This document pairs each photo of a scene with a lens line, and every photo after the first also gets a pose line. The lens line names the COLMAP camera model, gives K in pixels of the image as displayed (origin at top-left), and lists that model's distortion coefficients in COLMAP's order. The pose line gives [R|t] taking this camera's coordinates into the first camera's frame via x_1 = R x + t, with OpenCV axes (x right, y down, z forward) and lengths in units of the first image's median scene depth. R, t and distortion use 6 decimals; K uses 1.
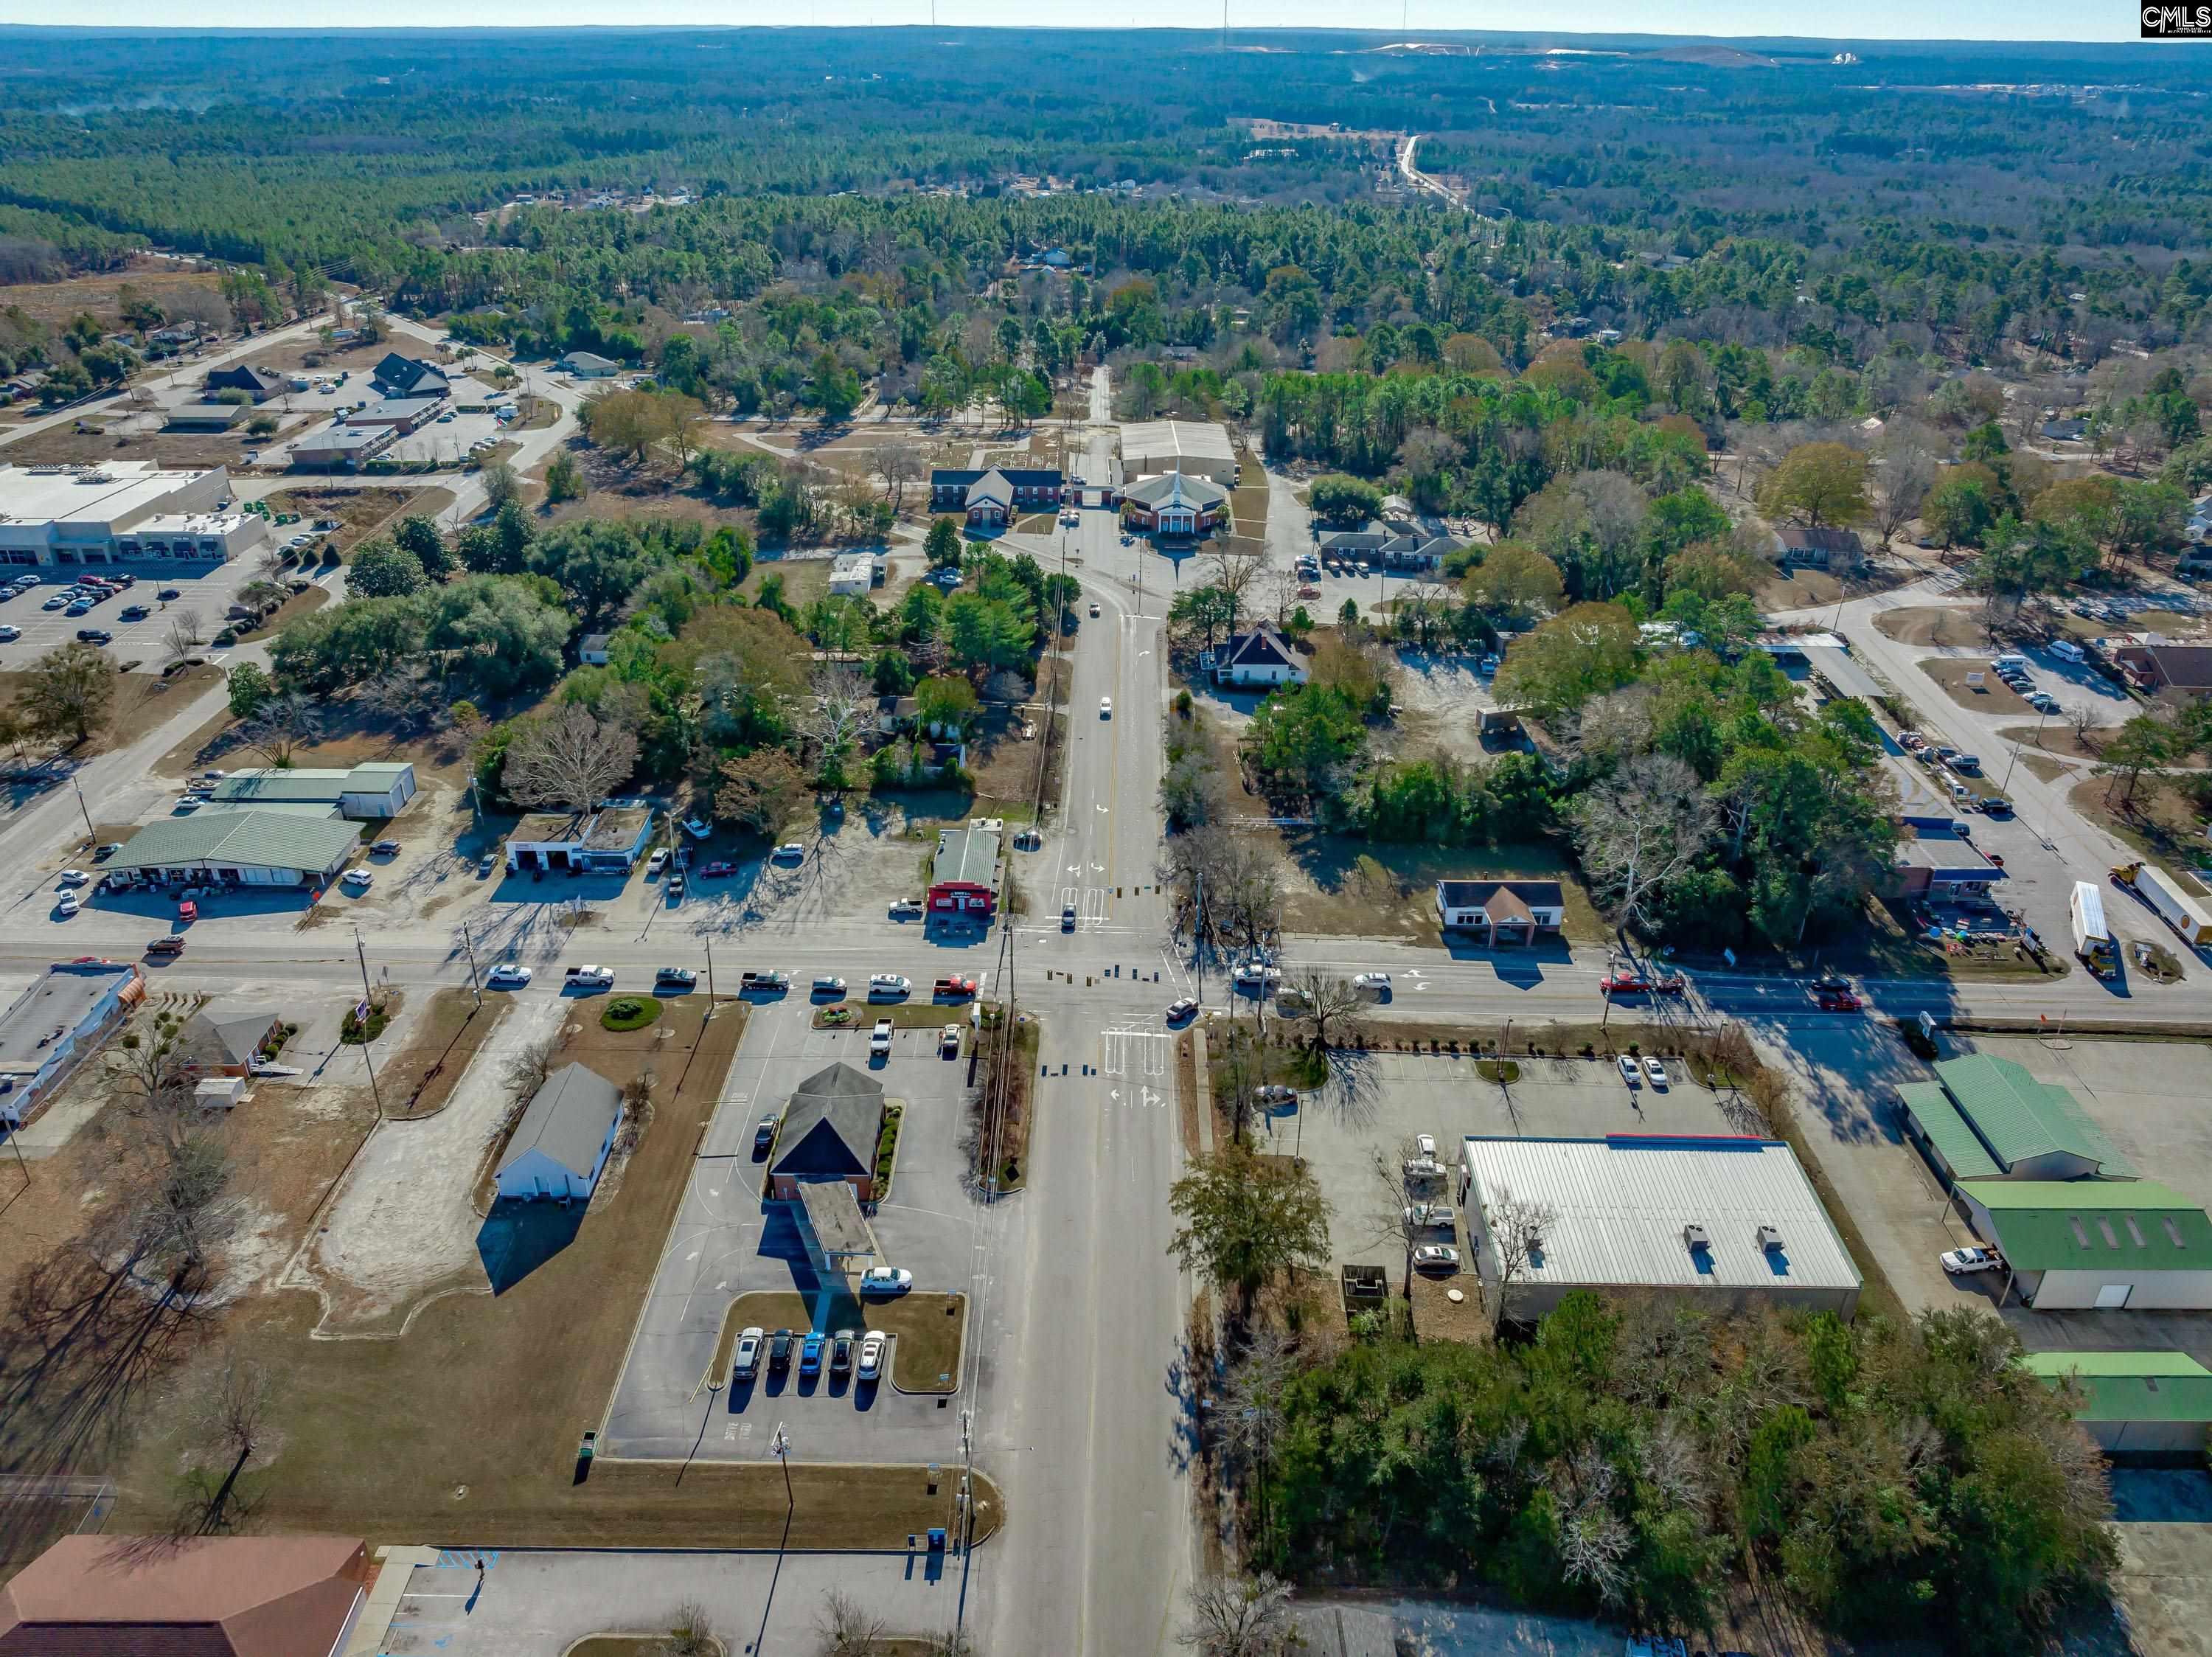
lens RADIAL K [[1548.9, 0, 1101.0], [0, 1548.9, 814.6], [0, 0, 1]] dist [-0.037993, -0.000111]
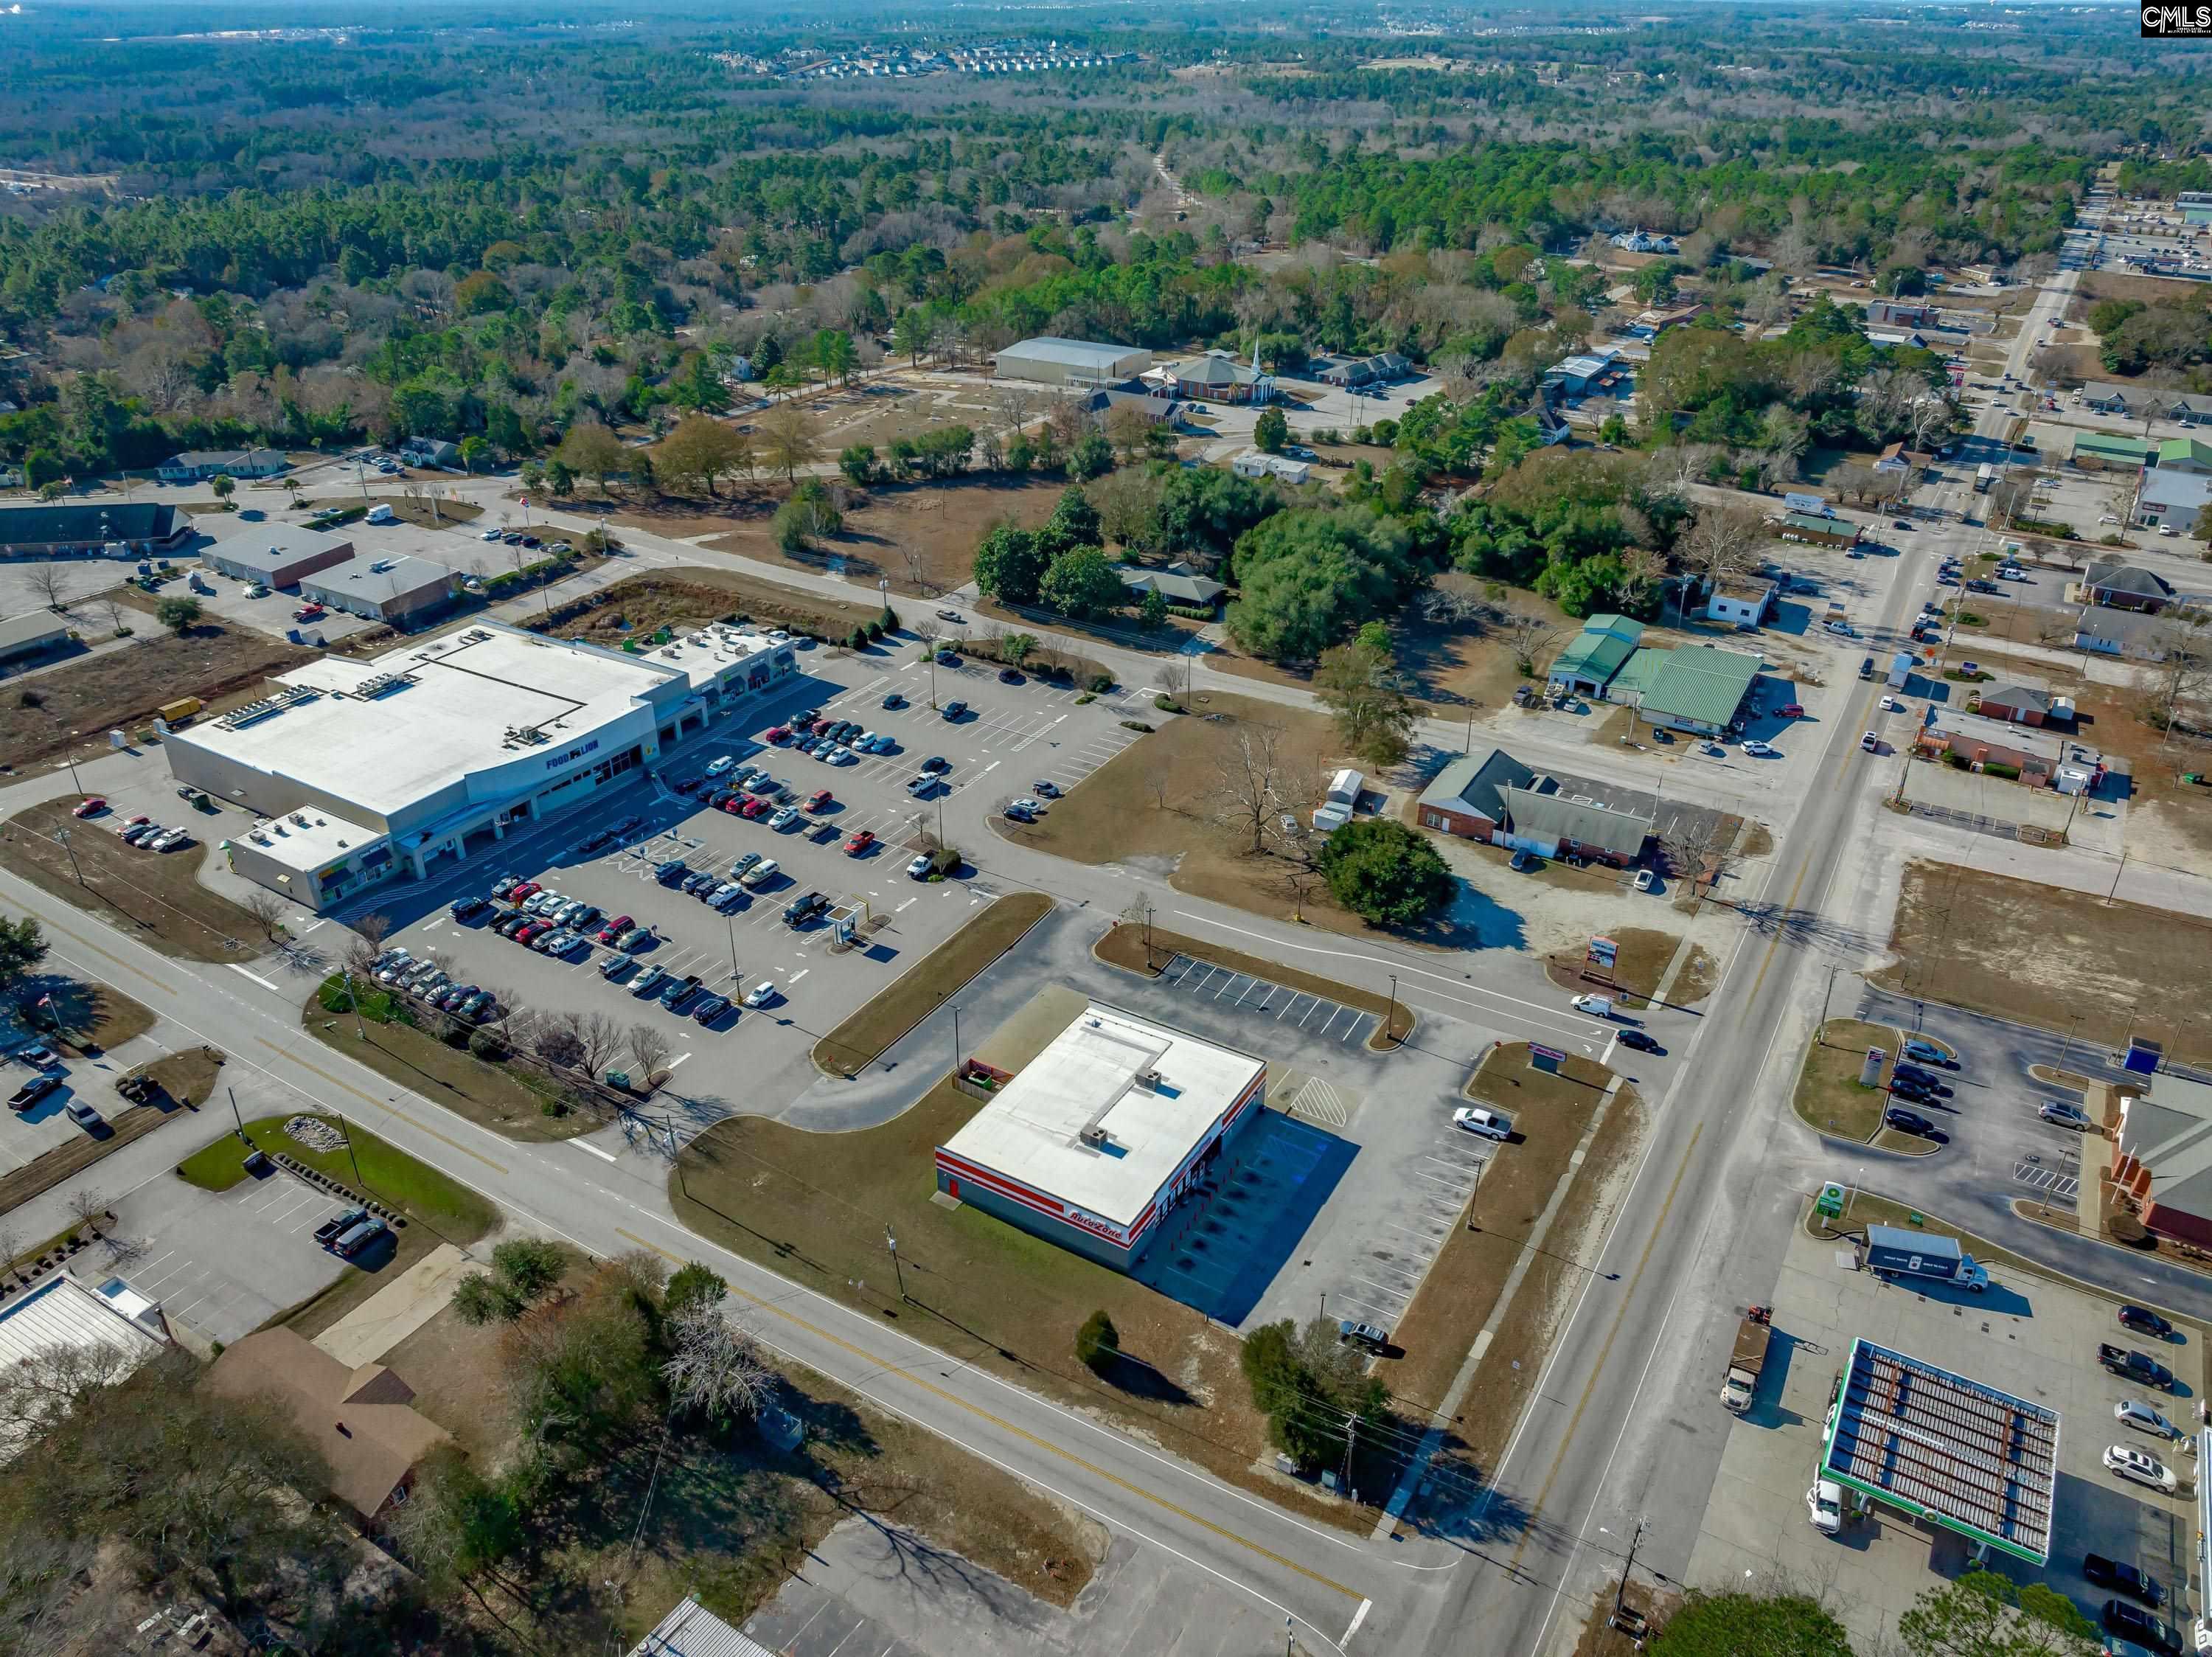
lens RADIAL K [[1548.9, 0, 1100.8], [0, 1548.9, 829.6], [0, 0, 1]] dist [-0.037993, -0.000111]
pose [[0.516486, -0.419579, 0.746455, -1.769623], [0.392179, 0.890832, 0.229376, -0.340916], [-0.761208, 0.174274, 0.624653, 0.629801]]
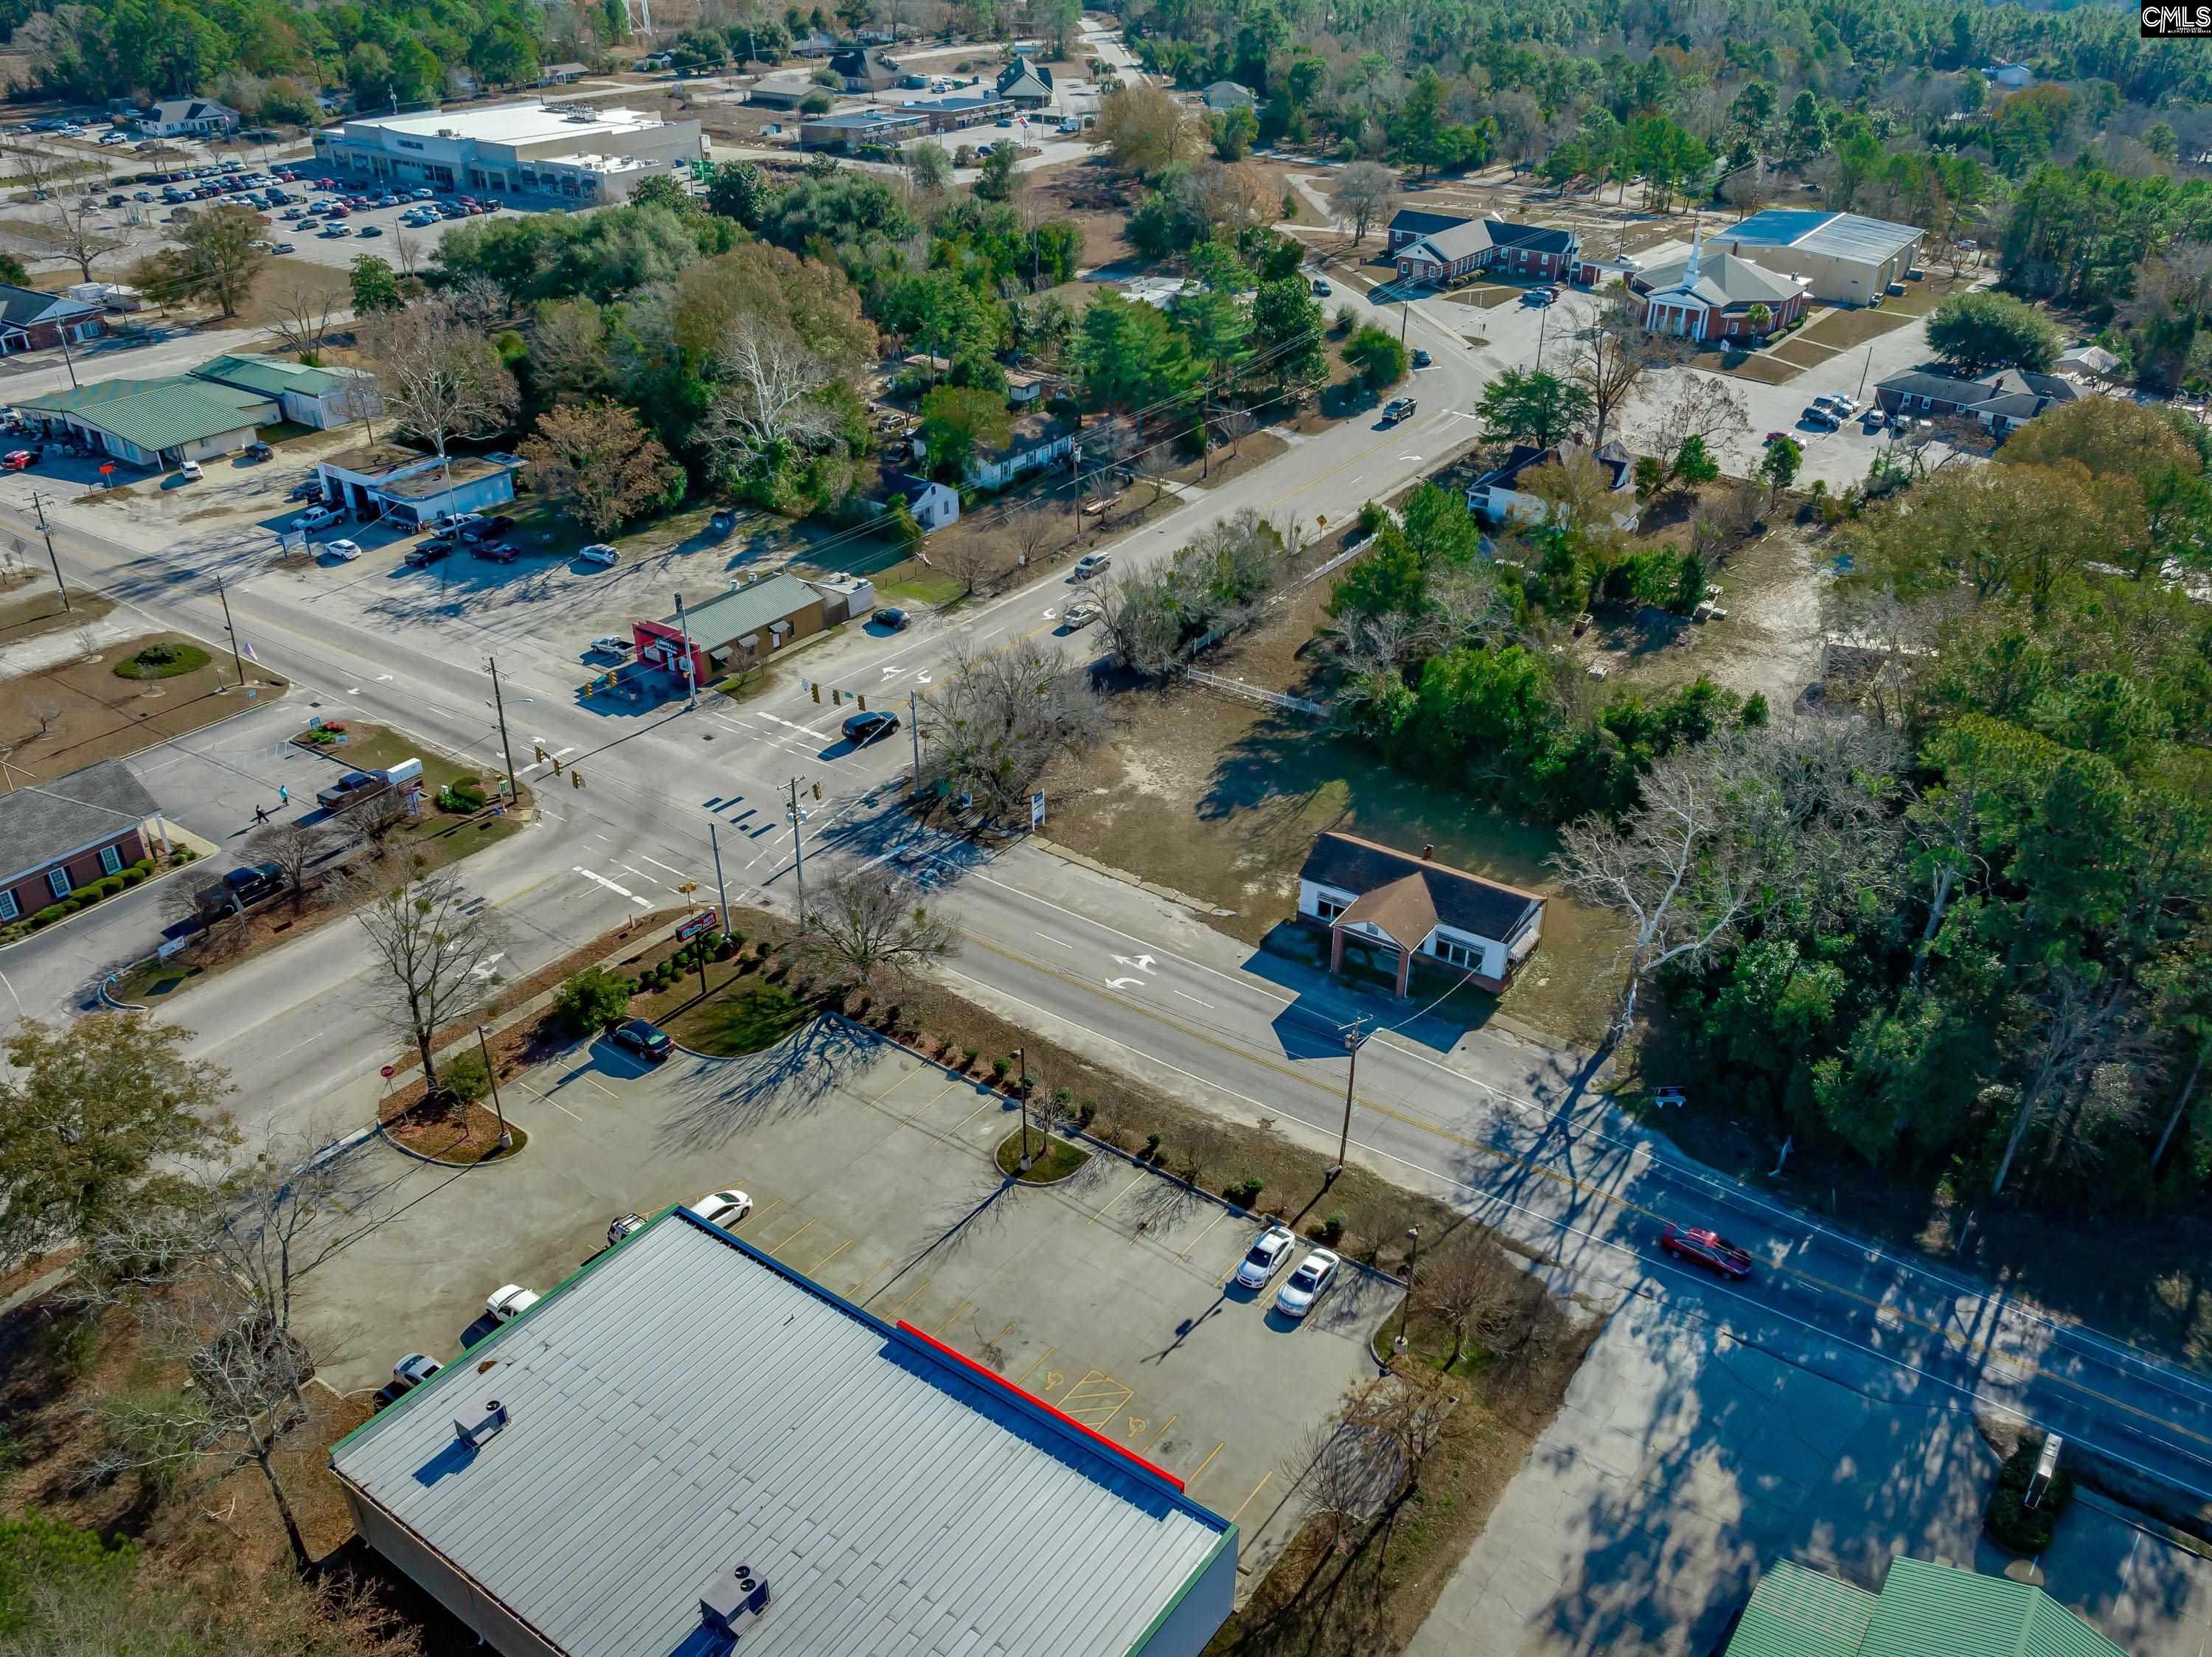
lens RADIAL K [[1733.4, 0, 1133.1], [0, 1733.4, 931.7], [0, 0, 1]] dist [-0.031006, -0.006278]
pose [[0.832640, 0.304809, -0.462388, 0.431345], [-0.263730, 0.952398, 0.152919, 0.002922], [0.486988, -0.005381, 0.873392, 0.439079]]
